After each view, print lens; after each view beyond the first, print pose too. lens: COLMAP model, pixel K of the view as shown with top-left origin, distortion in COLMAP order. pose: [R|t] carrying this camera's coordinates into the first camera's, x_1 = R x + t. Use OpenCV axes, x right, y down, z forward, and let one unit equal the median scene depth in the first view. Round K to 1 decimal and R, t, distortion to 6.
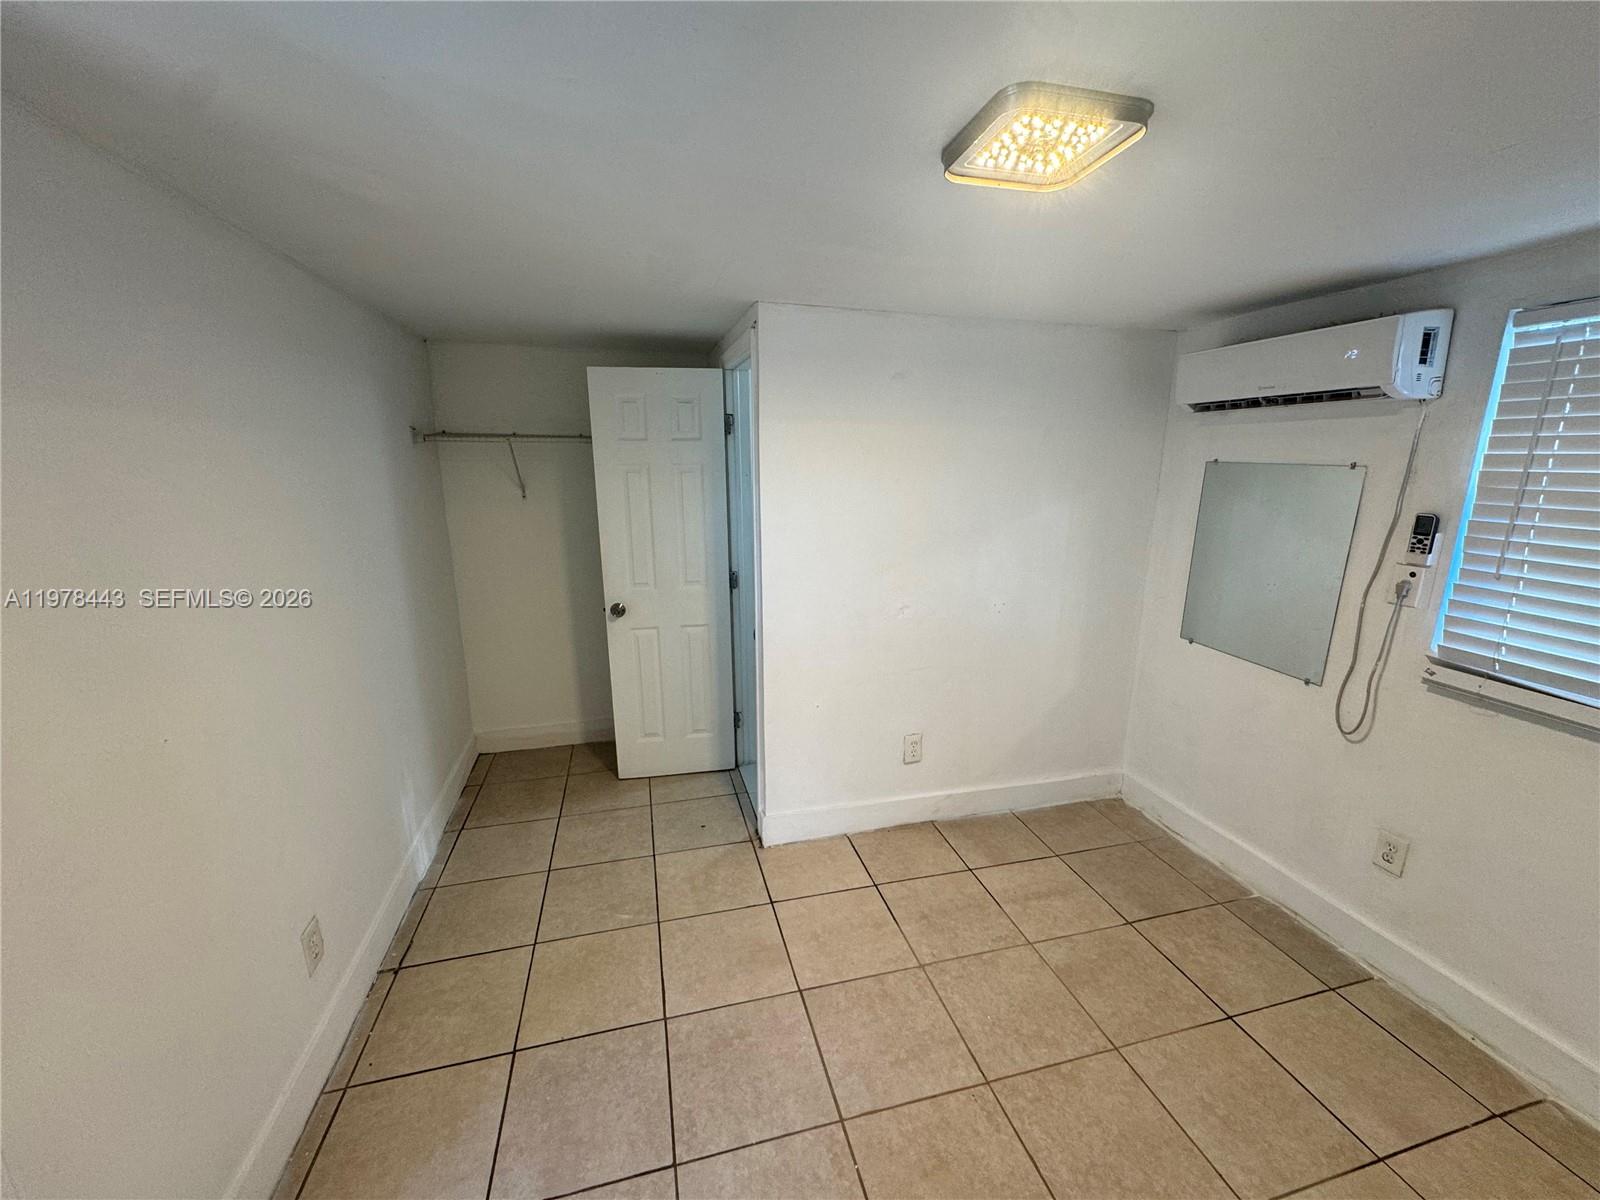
lens RADIAL K [[638.2, 0, 802.2], [0, 638.2, 601.6], [0, 0, 1]] dist [-0.002427, -0.000337]
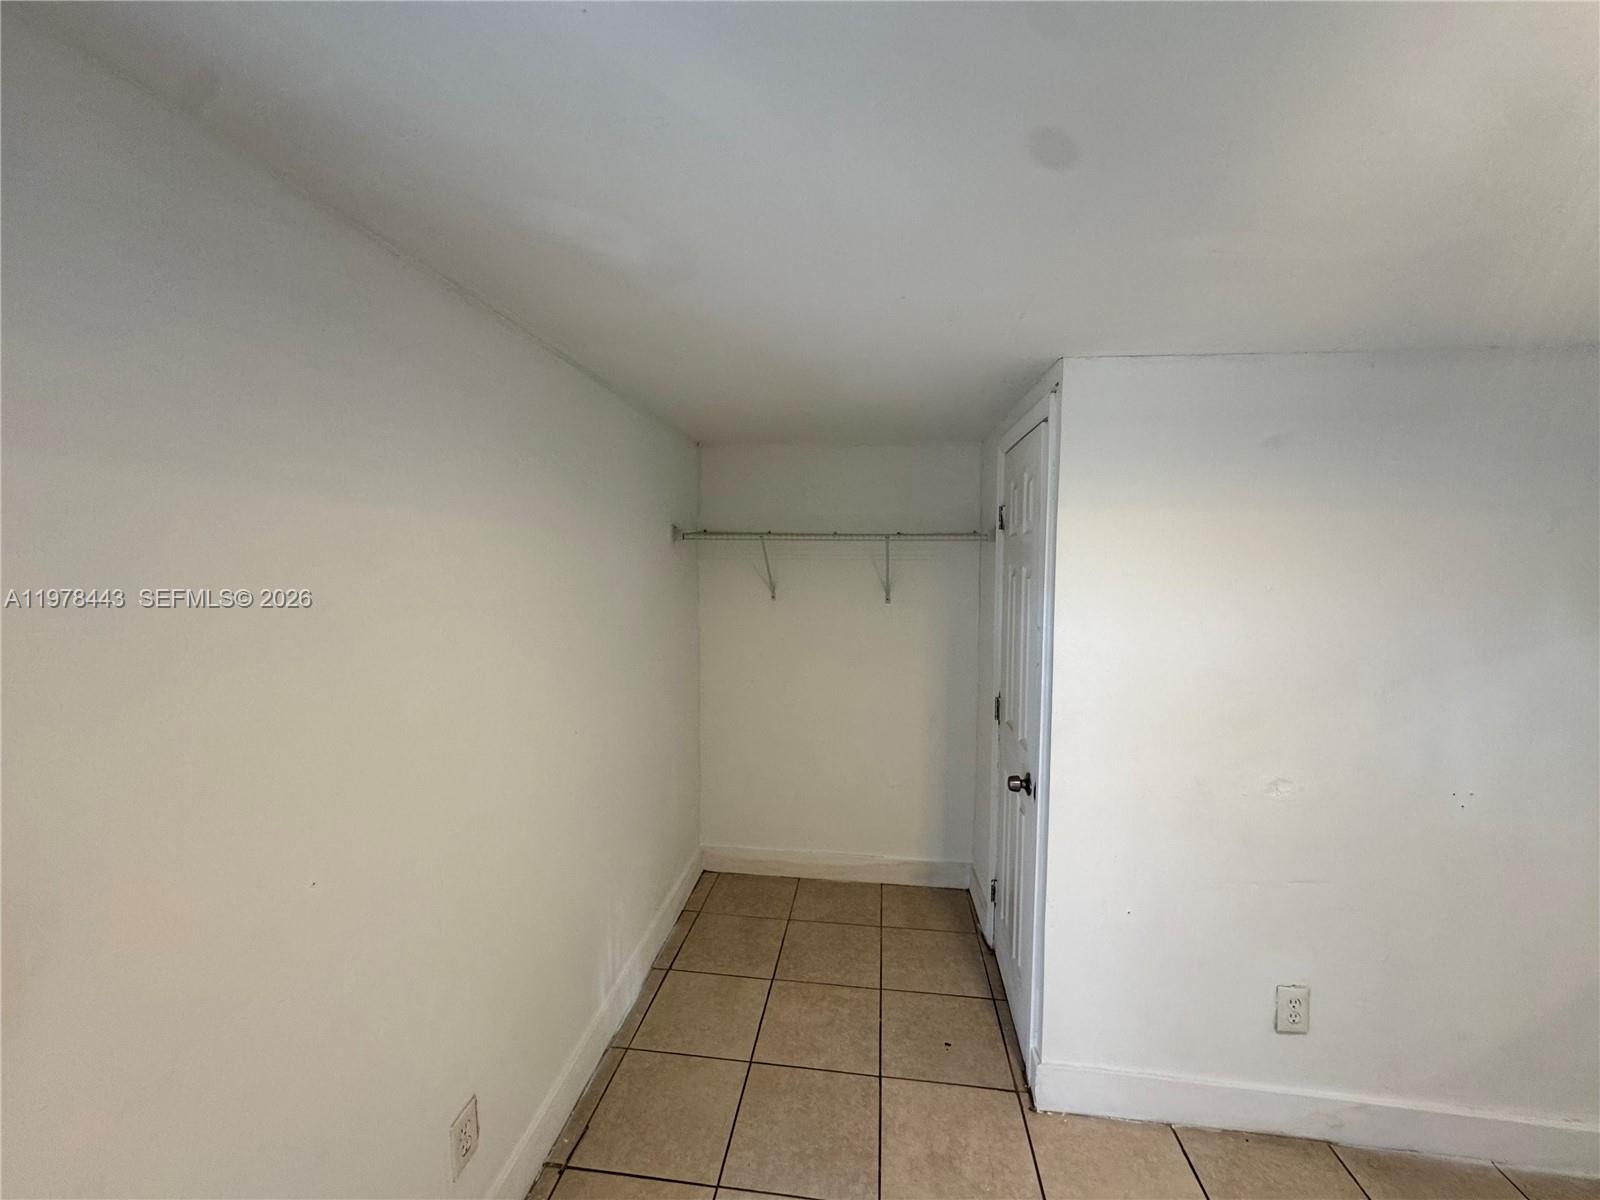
lens RADIAL K [[638.2, 0, 802.2], [0, 638.2, 601.6], [0, 0, 1]] dist [-0.002427, -0.000337]
pose [[0.926262, 0.030046, -0.375682, -0.051425], [-0.088163, 0.986434, -0.138477, -0.037893], [0.366424, 0.161388, 0.916345, 0.185999]]
